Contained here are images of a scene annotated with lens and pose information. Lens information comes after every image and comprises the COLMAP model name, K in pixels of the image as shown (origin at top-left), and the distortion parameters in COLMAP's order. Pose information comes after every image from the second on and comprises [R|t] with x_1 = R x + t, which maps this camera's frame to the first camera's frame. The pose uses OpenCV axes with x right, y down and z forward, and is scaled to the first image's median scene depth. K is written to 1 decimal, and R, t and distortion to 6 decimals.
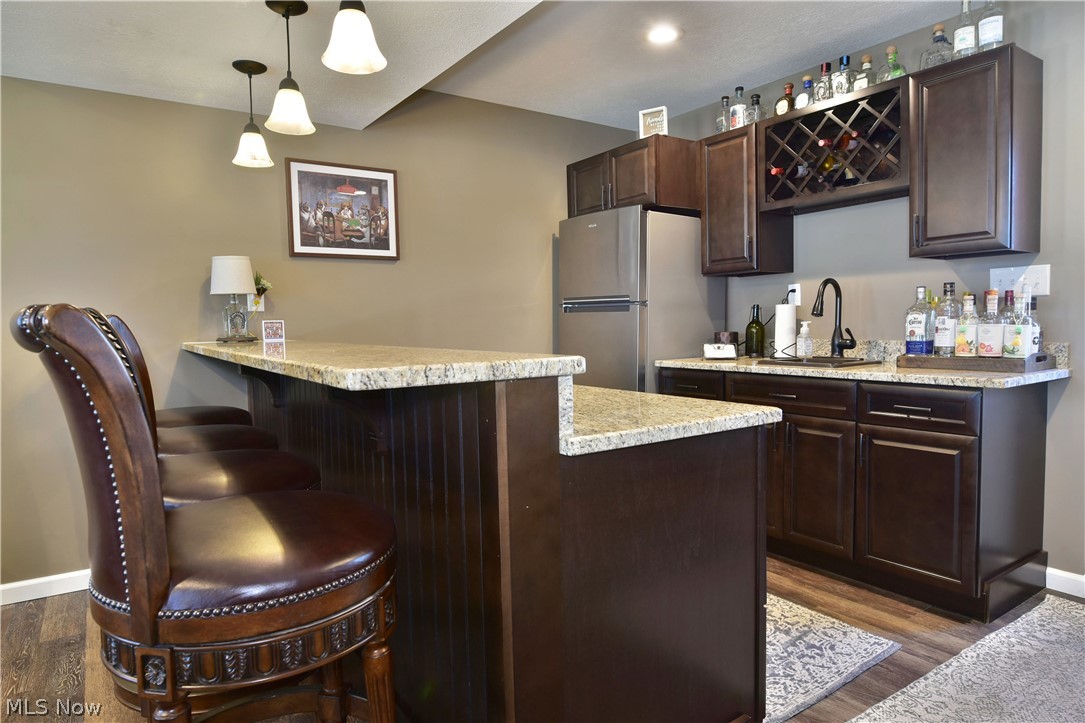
lens RADIAL K [[658.6, 0, 543.0], [0, 658.6, 366.0], [0, 0, 1]] dist [-0.014726, -0.002859]
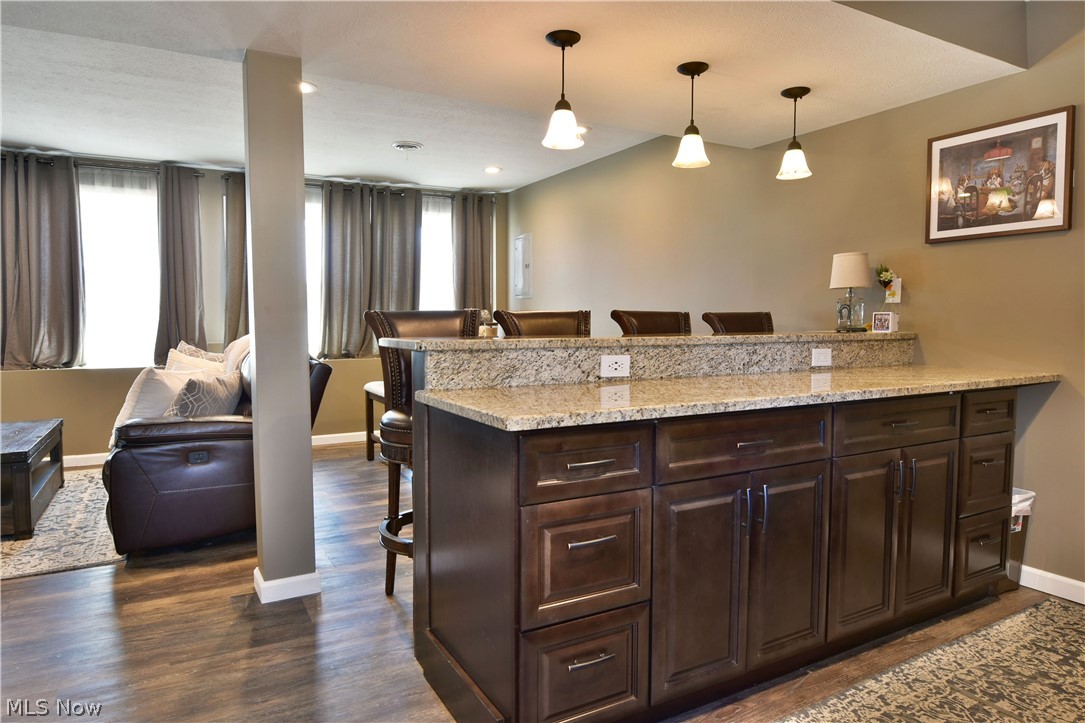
lens RADIAL K [[657.0, 0, 543.4], [0, 657.0, 366.0], [0, 0, 1]] dist [-0.012325, -0.005319]
pose [[-0.091368, 0.085789, -0.992115, 0.592167], [-0.063766, 0.993734, 0.091801, -0.042111], [0.993774, 0.071651, -0.085325, 0.526333]]
